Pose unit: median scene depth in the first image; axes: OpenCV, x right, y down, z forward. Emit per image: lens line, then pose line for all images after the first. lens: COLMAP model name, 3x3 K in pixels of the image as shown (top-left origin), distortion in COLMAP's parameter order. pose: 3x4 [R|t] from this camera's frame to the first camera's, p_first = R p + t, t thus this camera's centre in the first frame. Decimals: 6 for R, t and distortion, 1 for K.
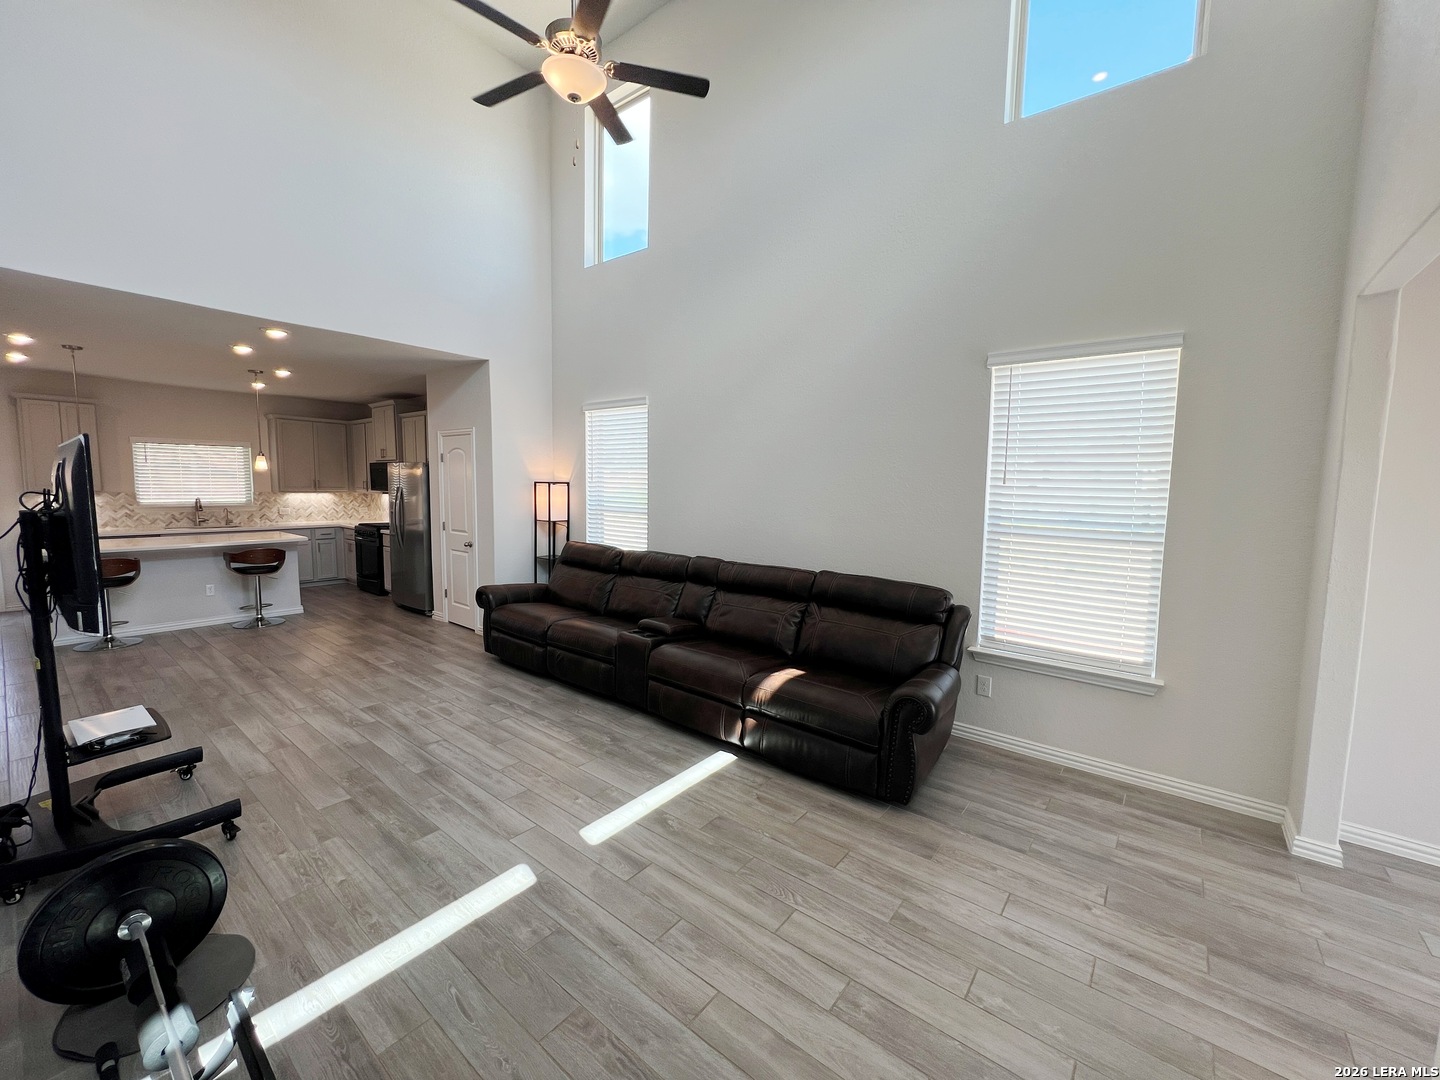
lens RADIAL K [[576.0, 0, 720.1], [0, 576.0, 541.2], [0, 0, 1]] dist [-0.002229, 0.000928]
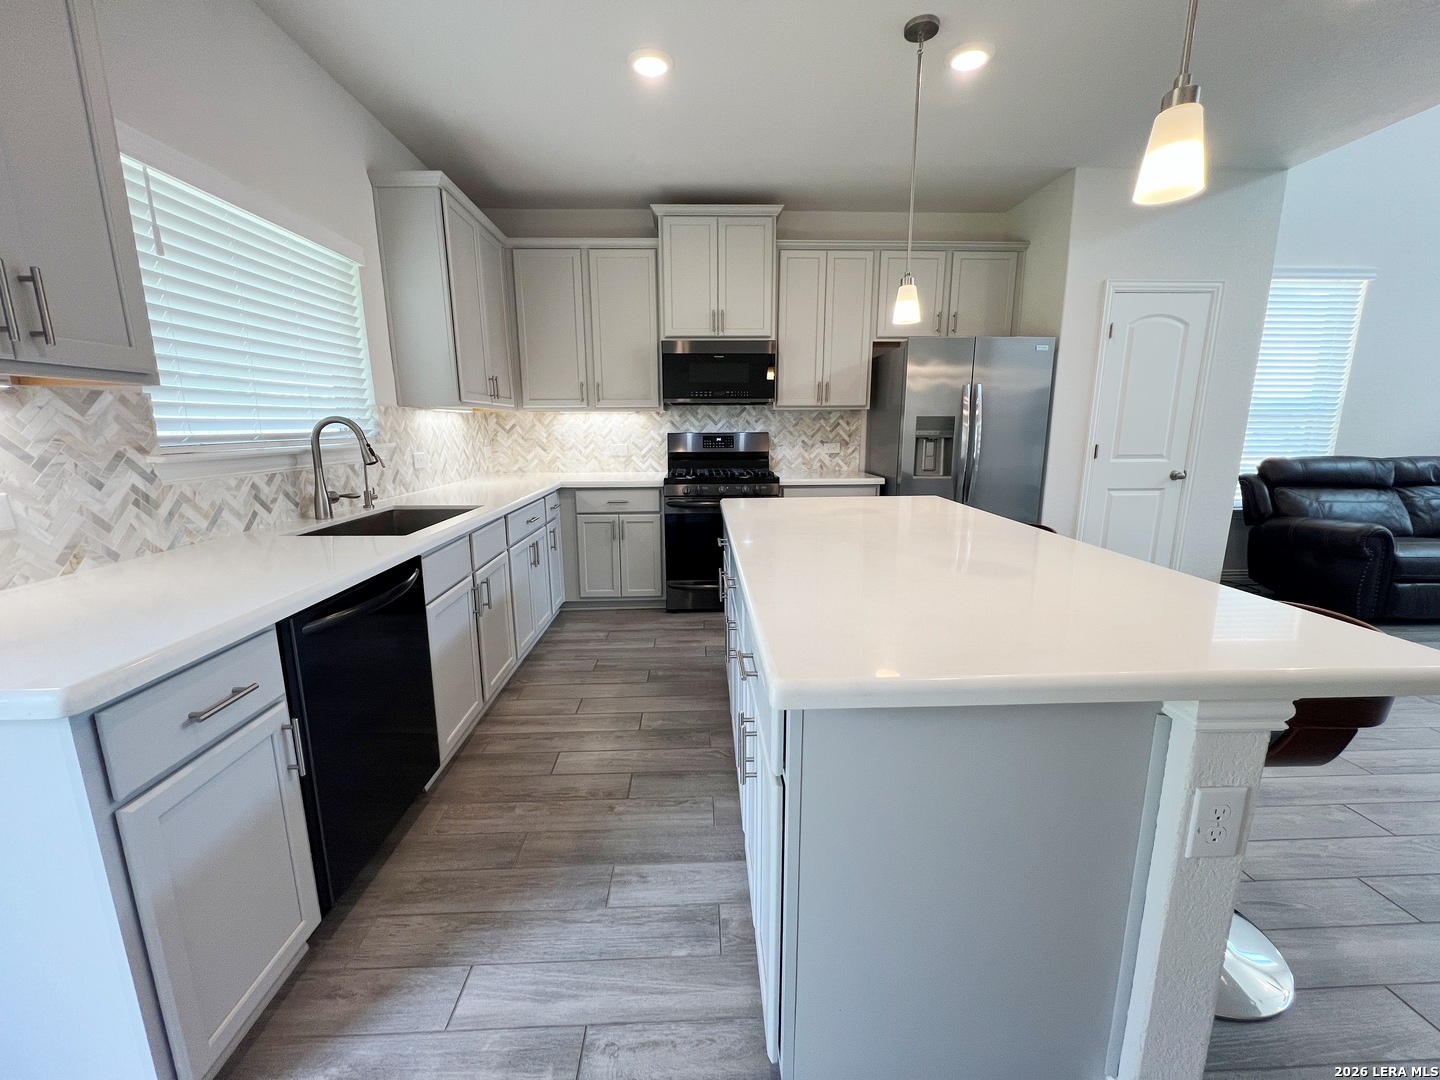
lens RADIAL K [[576.0, 0, 719.0], [0, 576.0, 539.7], [0, 0, 1]] dist [-0.002229, 0.000928]
pose [[0.755726, -0.148303, 0.637875, -1.611617], [0.082309, 0.987807, 0.132145, -0.064636], [-0.649695, -0.047363, 0.758718, 1.109163]]
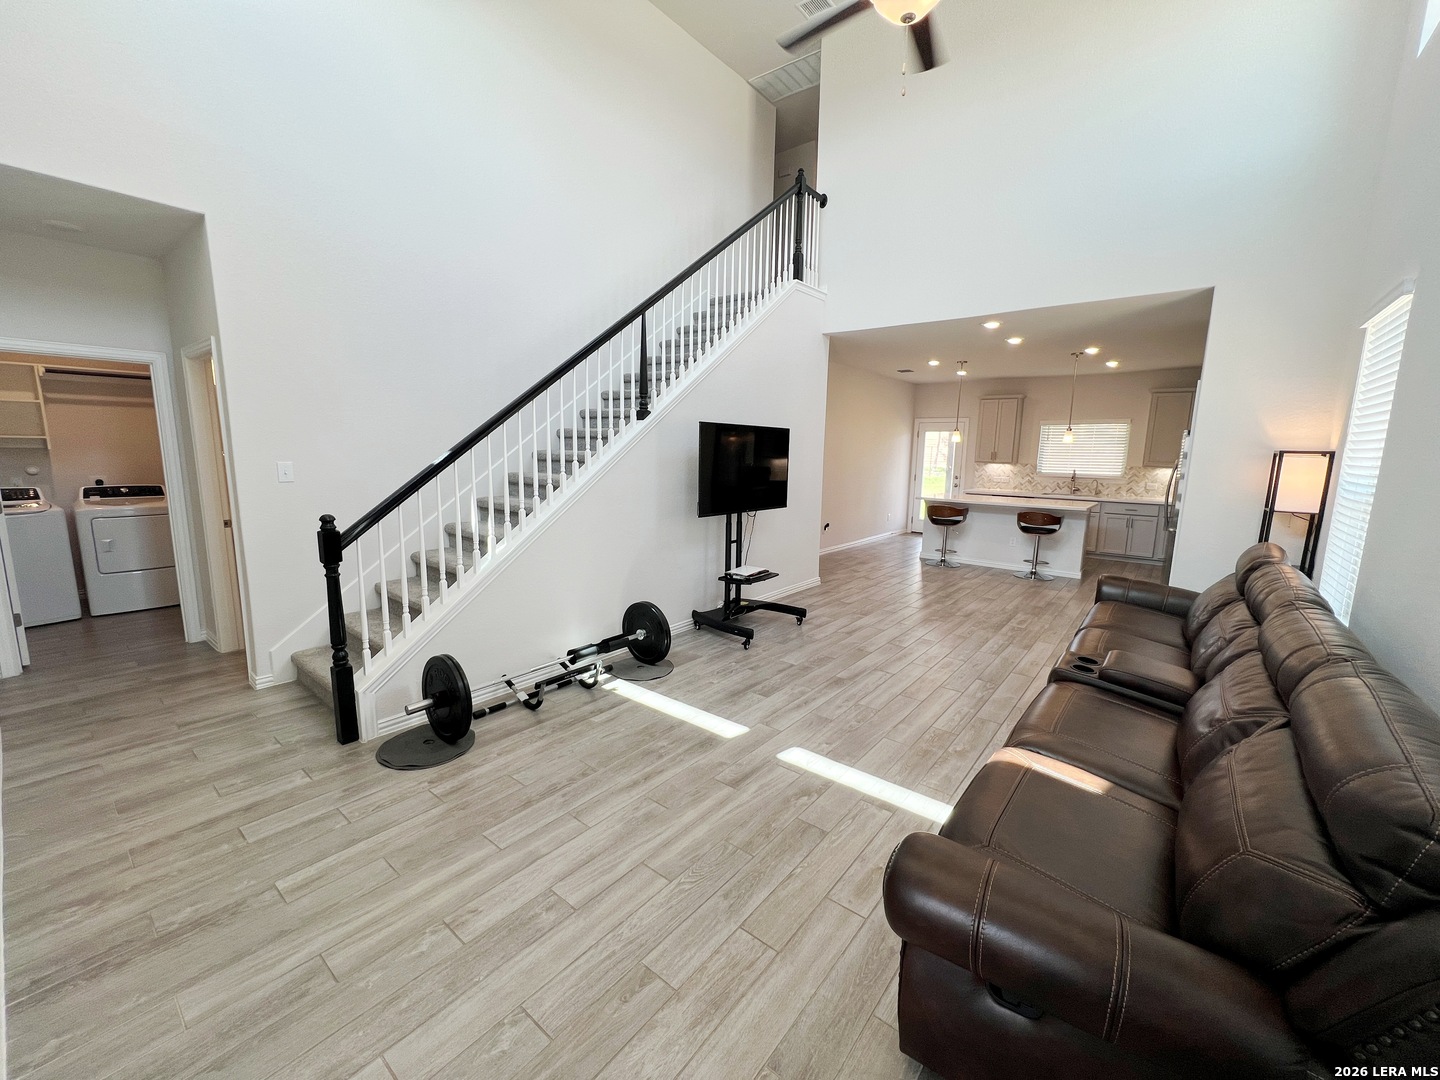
lens RADIAL K [[576.0, 0, 718.3], [0, 576.0, 539.3], [0, 0, 1]] dist [-0.002229, 0.000928]
pose [[-0.006873, 0.141163, -0.989962, 0.472590], [-0.116087, 0.983180, 0.141002, -0.028946], [0.993215, 0.115891, 0.009630, 0.476846]]
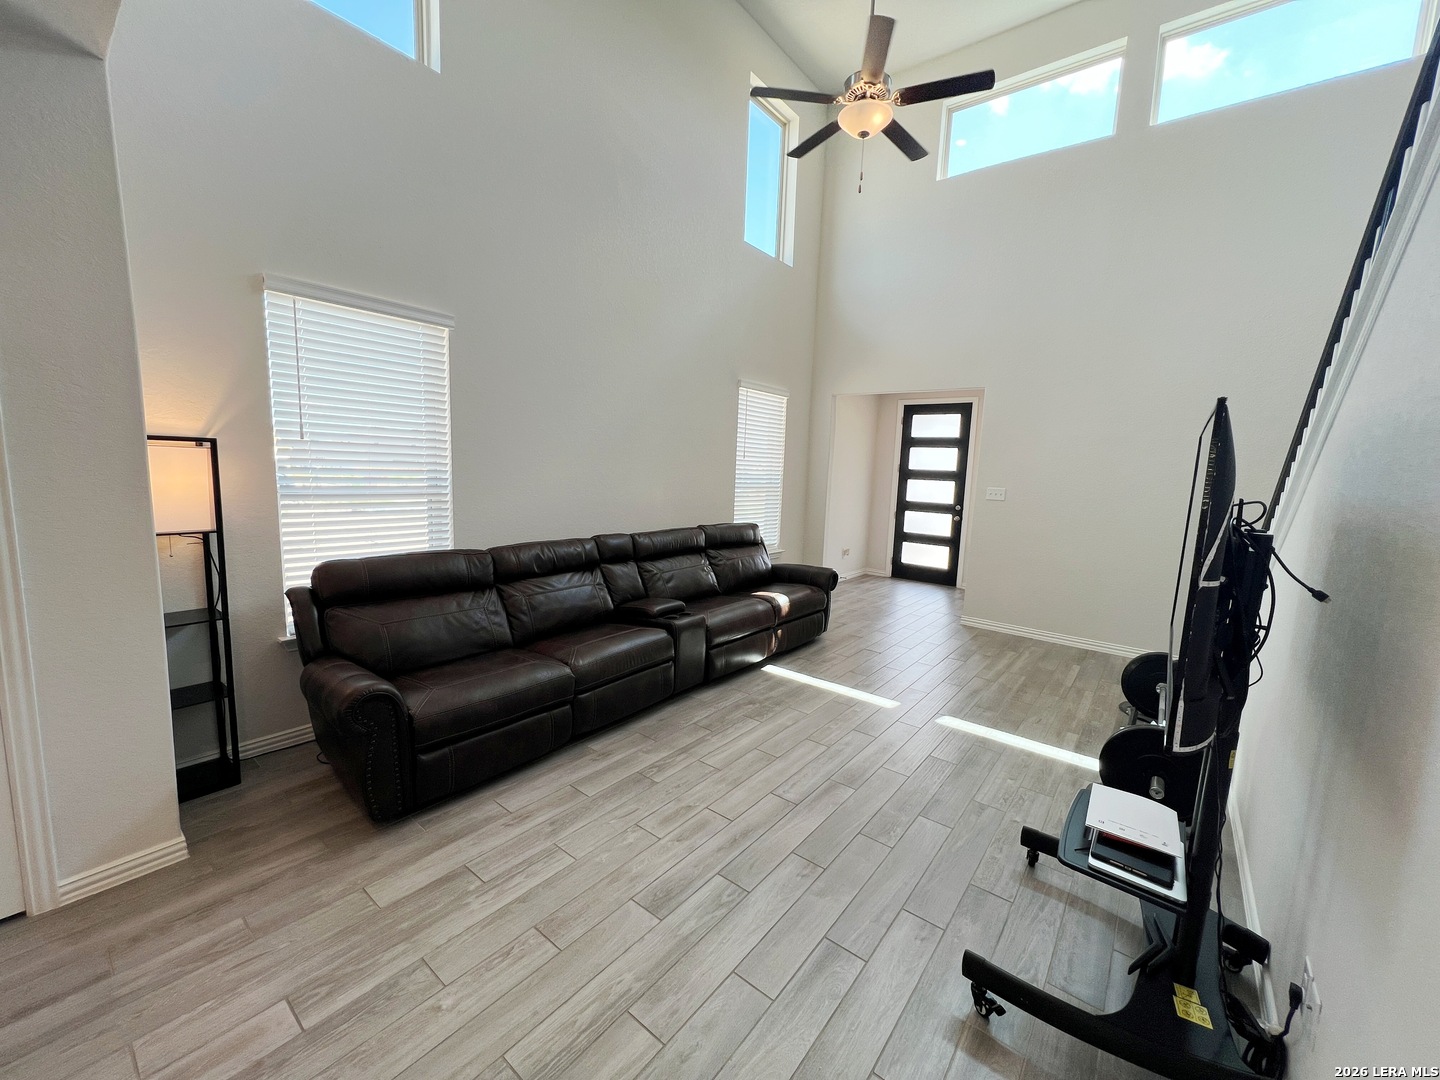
lens RADIAL K [[576.0, 0, 719.3], [0, 576.0, 538.4], [0, 0, 1]] dist [-0.002229, 0.000928]
pose [[-0.001862, -0.147180, 0.989108, -0.934729], [0.058854, 0.987379, 0.147033, -0.090446], [-0.998265, 0.058486, 0.006824, 0.811482]]
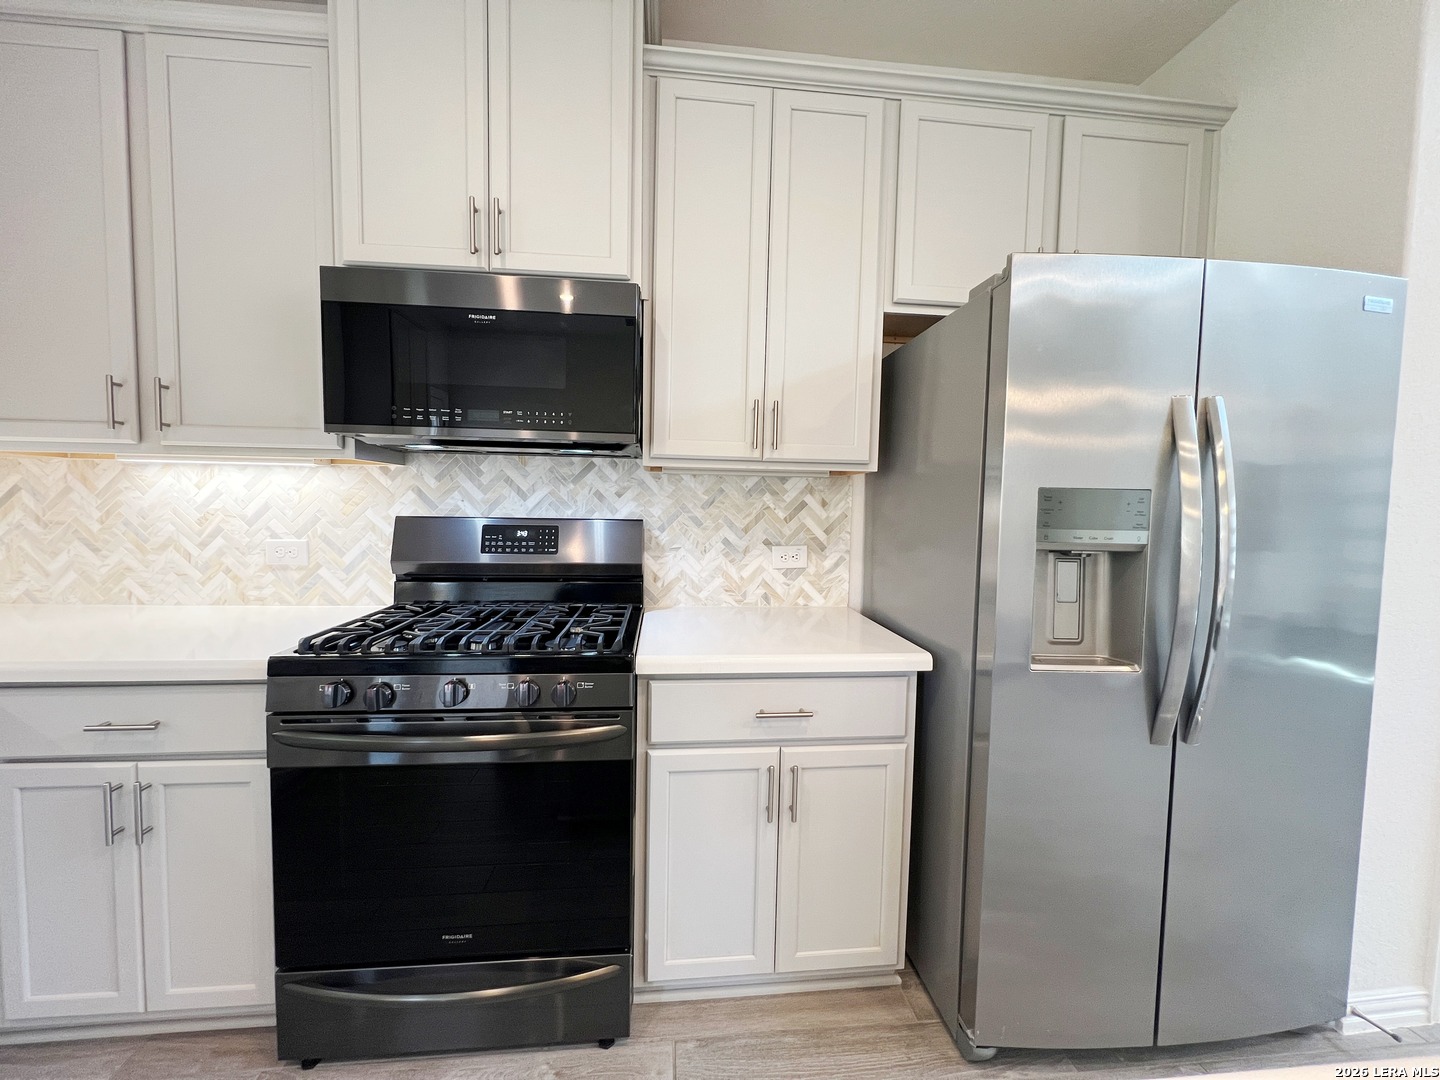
lens RADIAL K [[576.0, 0, 716.8], [0, 576.0, 538.8], [0, 0, 1]] dist [-0.002229, 0.000928]
pose [[0.718039, -0.046111, 0.694474, -1.167599], [0.062280, 0.998057, 0.001874, -0.090994], [-0.693211, 0.041906, 0.719515, 1.452880]]
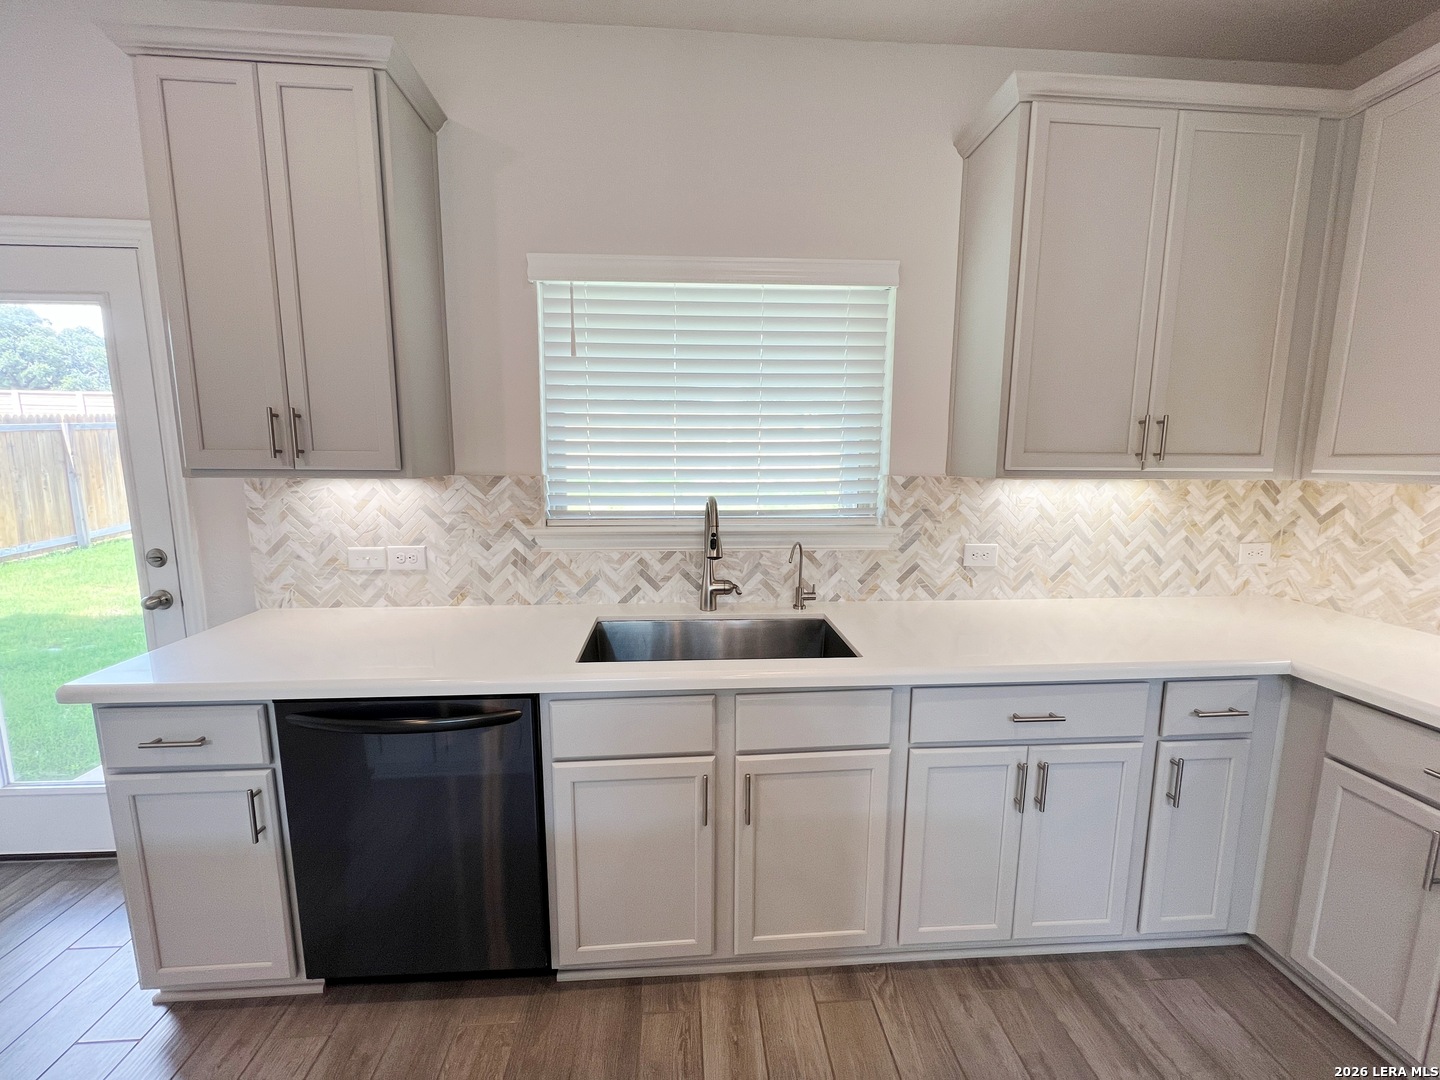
lens RADIAL K [[576.0, 0, 718.7], [0, 576.0, 538.7], [0, 0, 1]] dist [-0.002229, 0.000928]
pose [[0.675921, 0.088654, -0.731622, -1.232611], [-0.066399, 0.996027, 0.059349, -0.123939], [0.733976, 0.008463, 0.679122, 1.418802]]
